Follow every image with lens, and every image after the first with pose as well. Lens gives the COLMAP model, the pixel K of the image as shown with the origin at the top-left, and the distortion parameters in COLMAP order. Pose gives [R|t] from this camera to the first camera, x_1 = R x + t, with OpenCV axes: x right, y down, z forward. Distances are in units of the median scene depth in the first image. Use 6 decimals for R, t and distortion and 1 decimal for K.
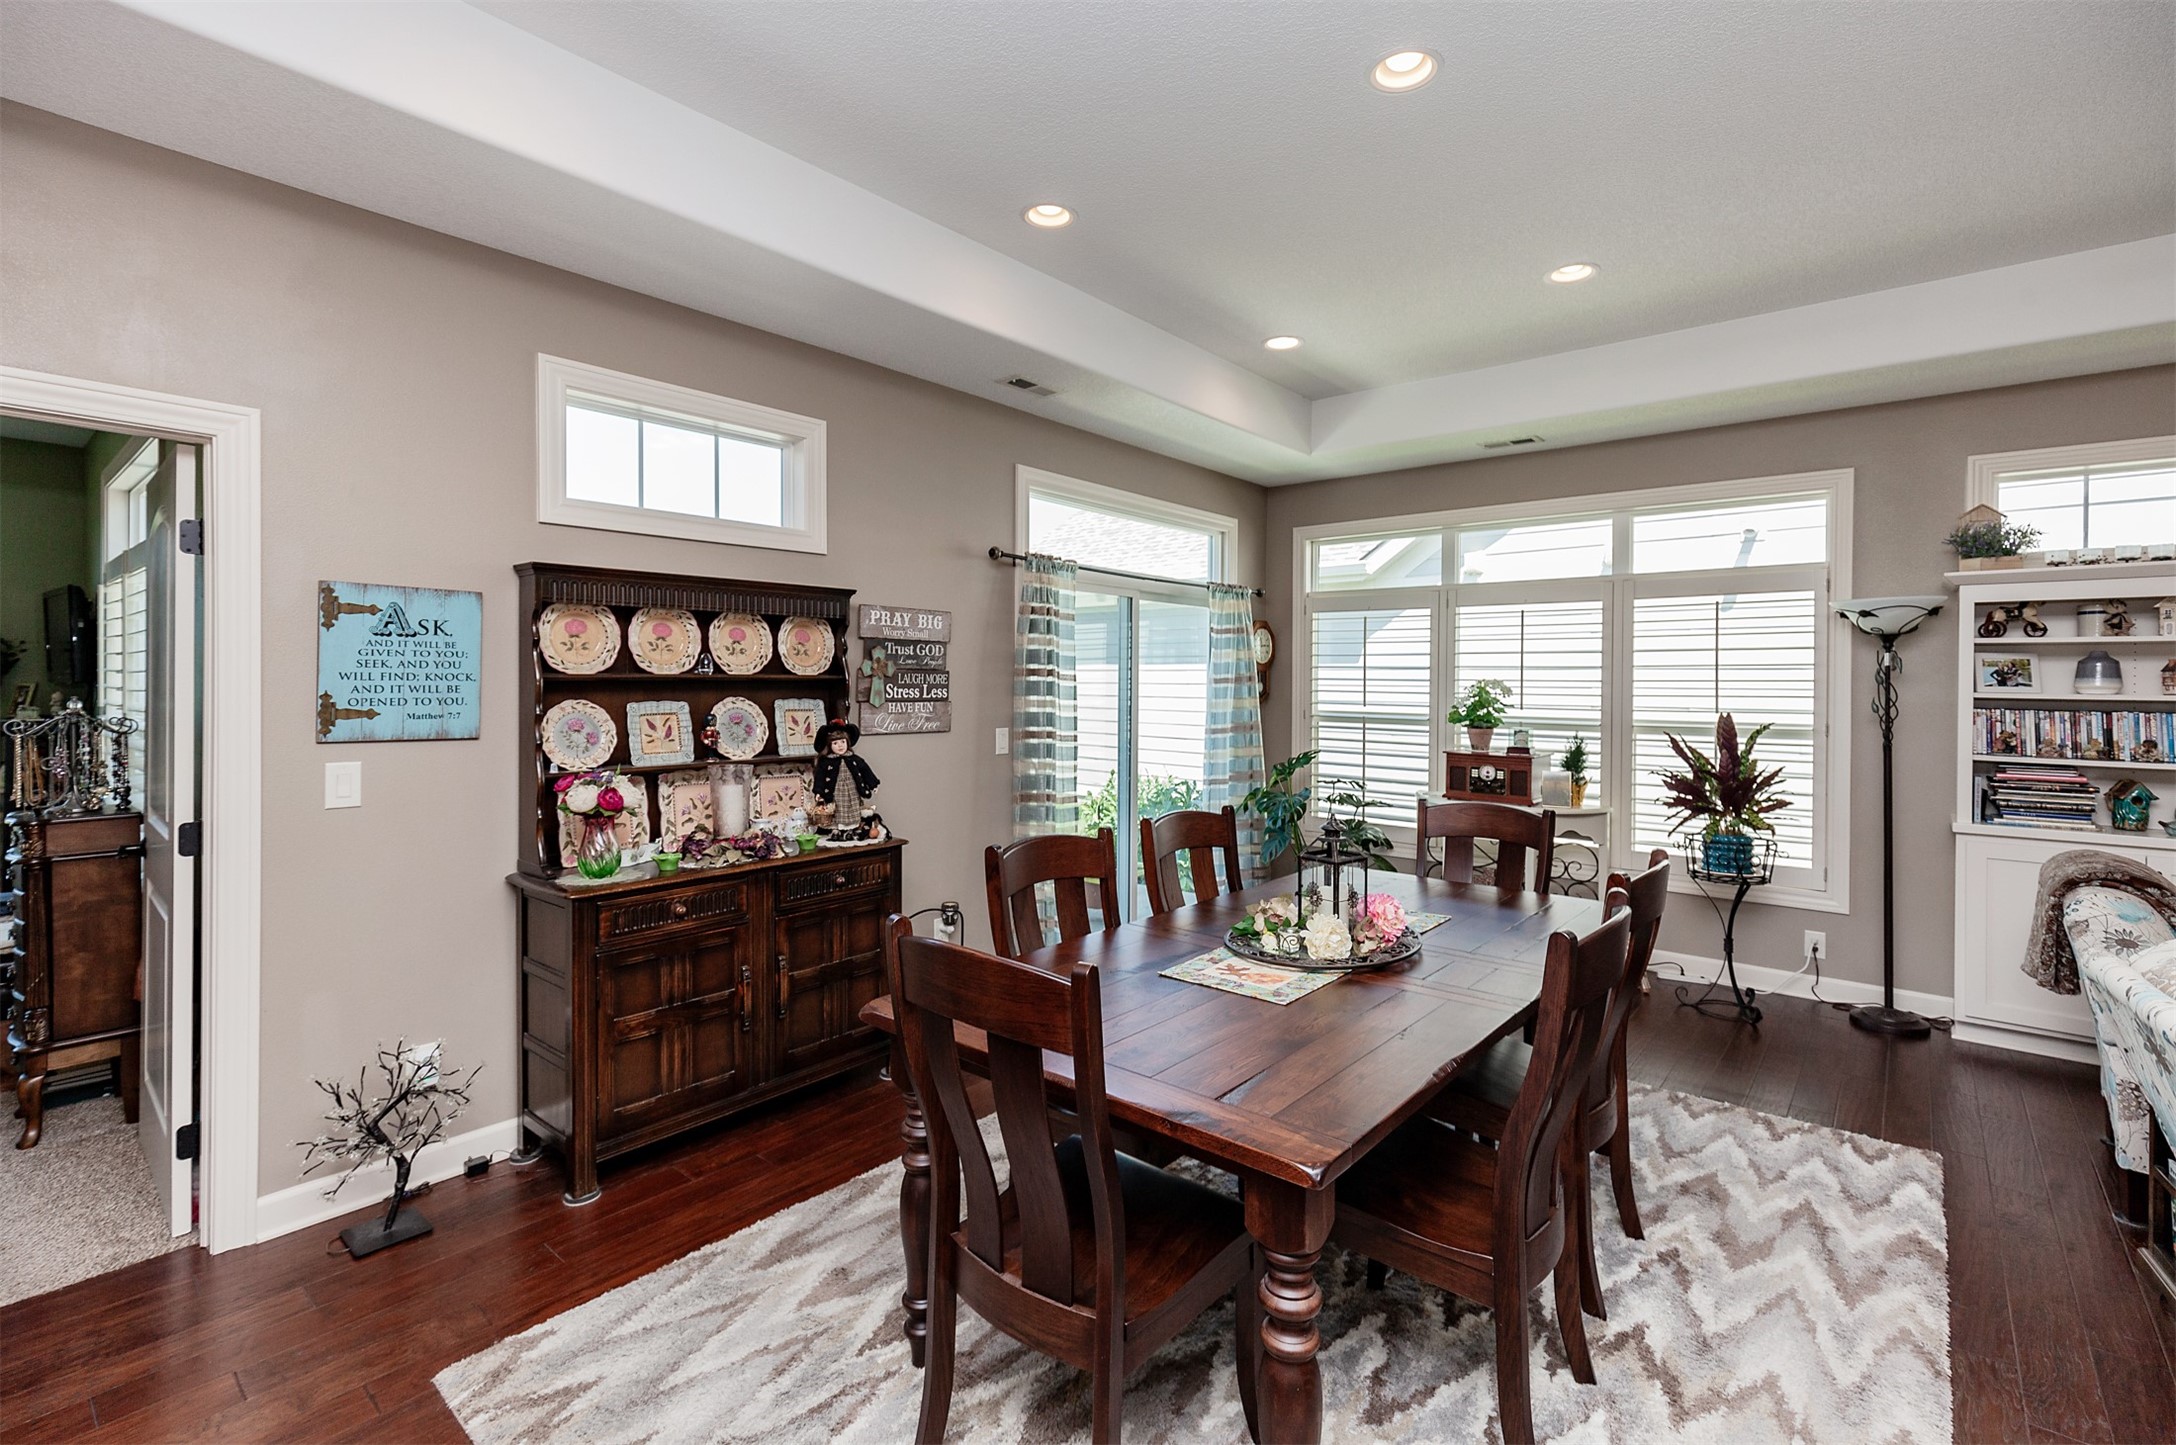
lens RADIAL K [[961.9, 0, 1090.6], [0, 961.9, 691.3], [0, 0, 1]] dist [0.002960, -0.000492]
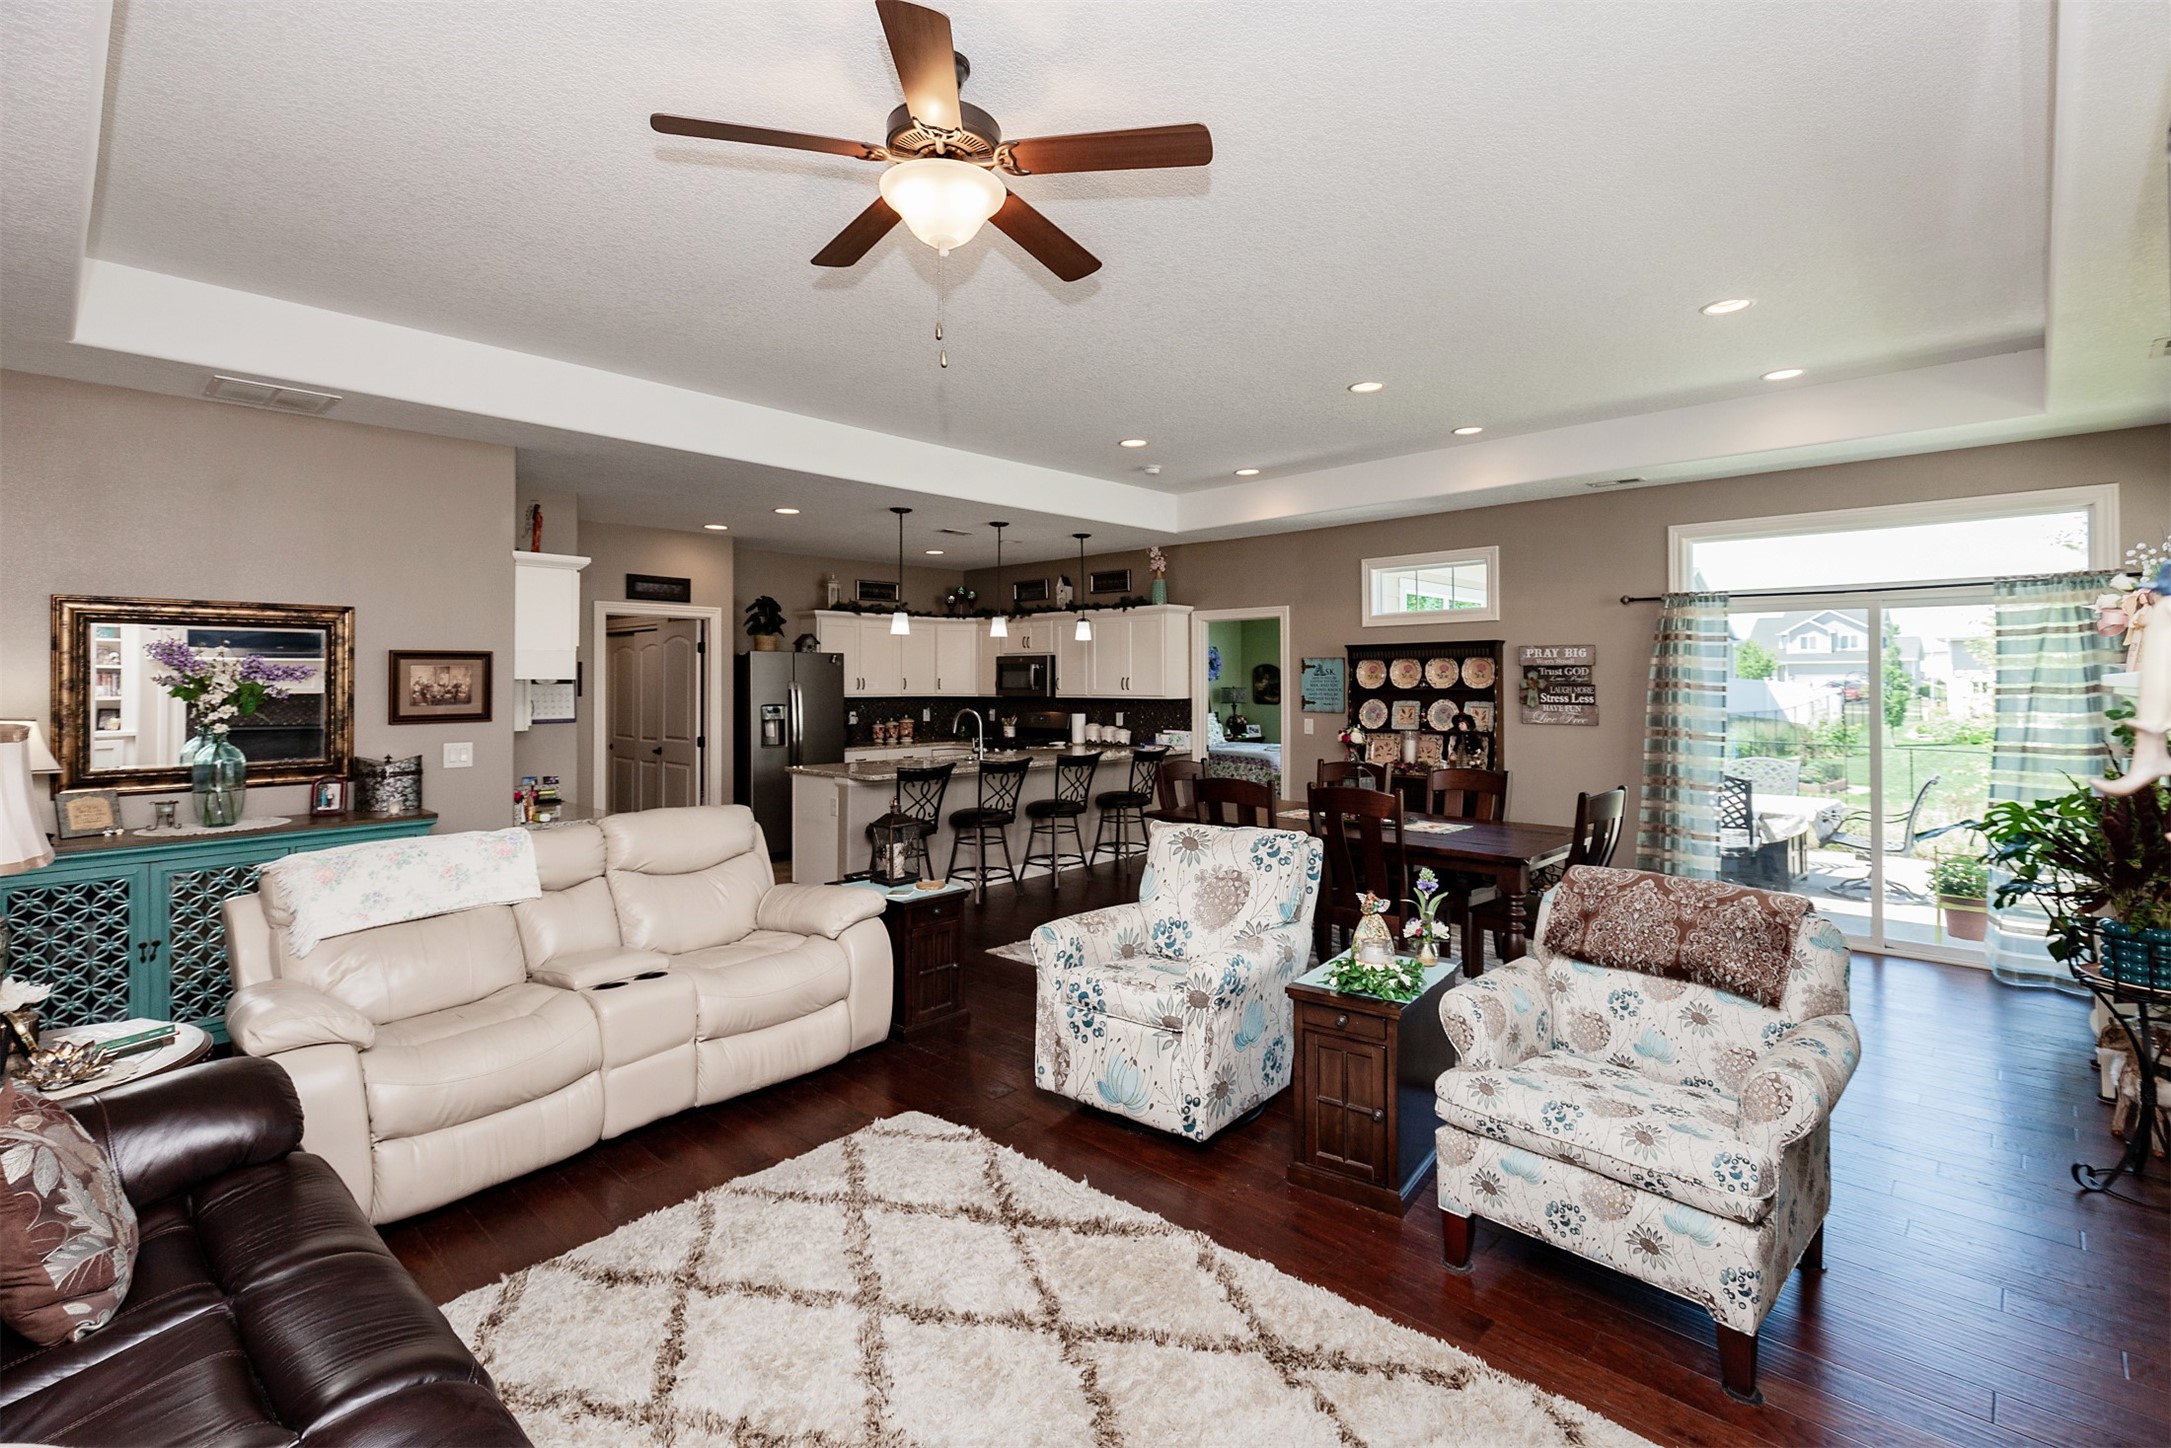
lens RADIAL K [[990.8, 0, 1098.6], [0, 990.8, 687.3], [0, 0, 1]] dist [-0.000209, -0.000026]
pose [[-0.049842, -0.002545, -0.998754, 1.515110], [-0.009783, 0.999950, -0.002060, -0.006973], [0.998709, 0.009668, -0.049864, 0.339958]]
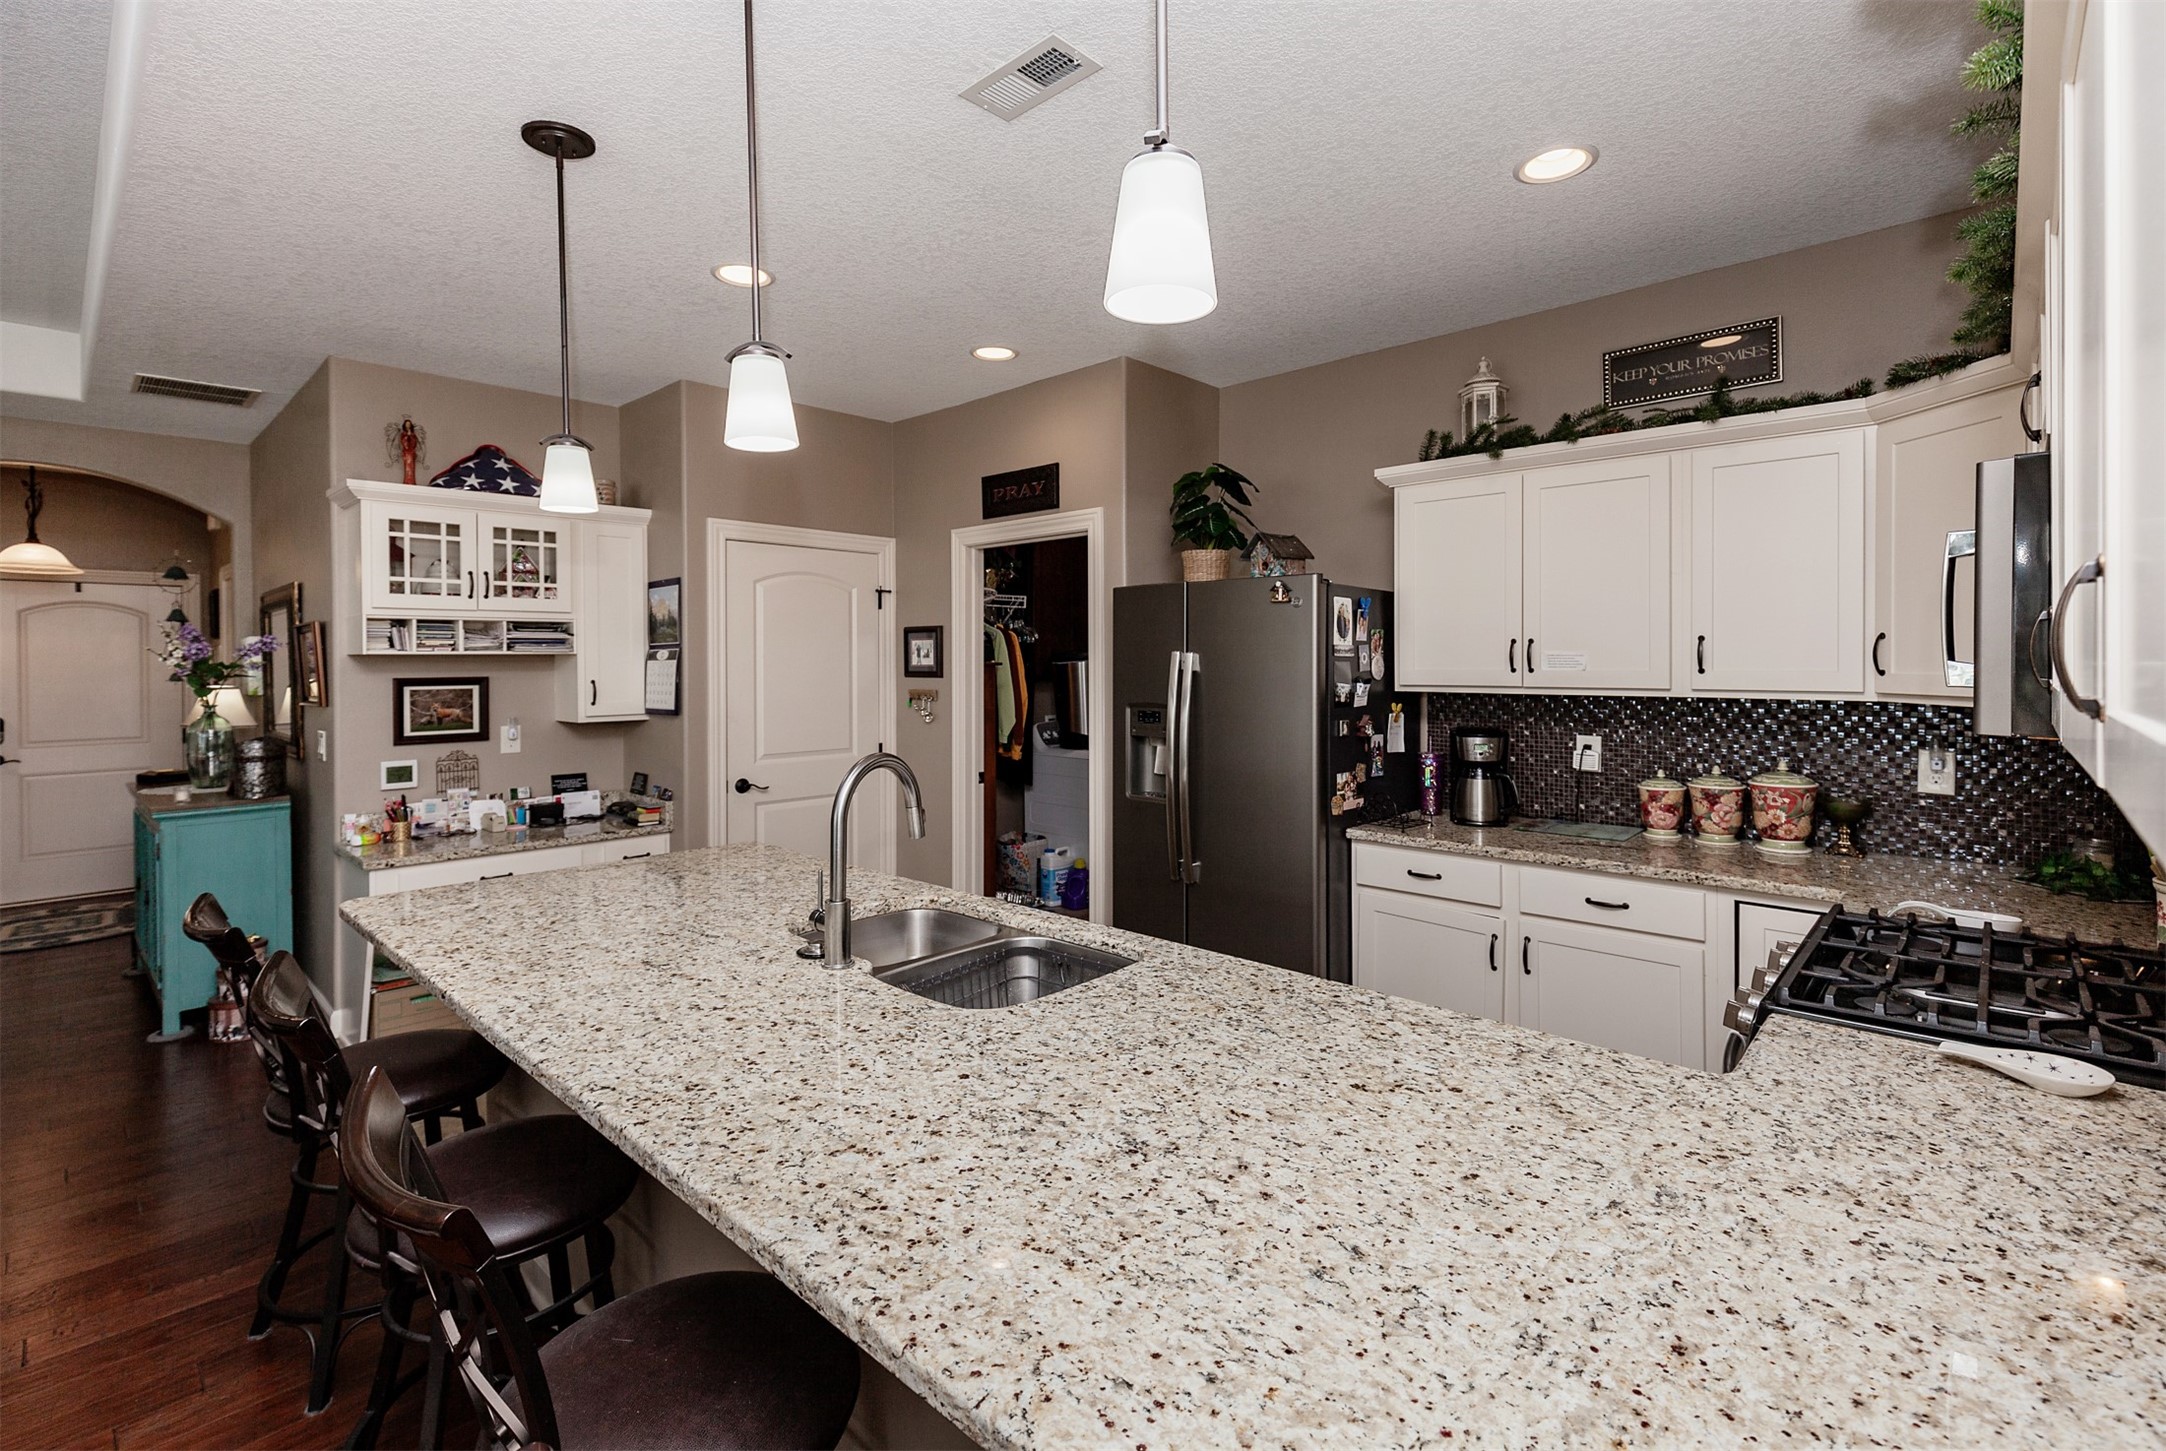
lens RADIAL K [[970.9, 0, 1085.0], [0, 970.9, 664.0], [0, 0, 1]] dist [0.008790, -0.000101]
pose [[-0.998823, -0.002548, 0.048442, -0.558362], [-0.001896, 0.999907, 0.013500, -0.018093], [-0.048472, 0.013393, -0.998735, 0.470339]]
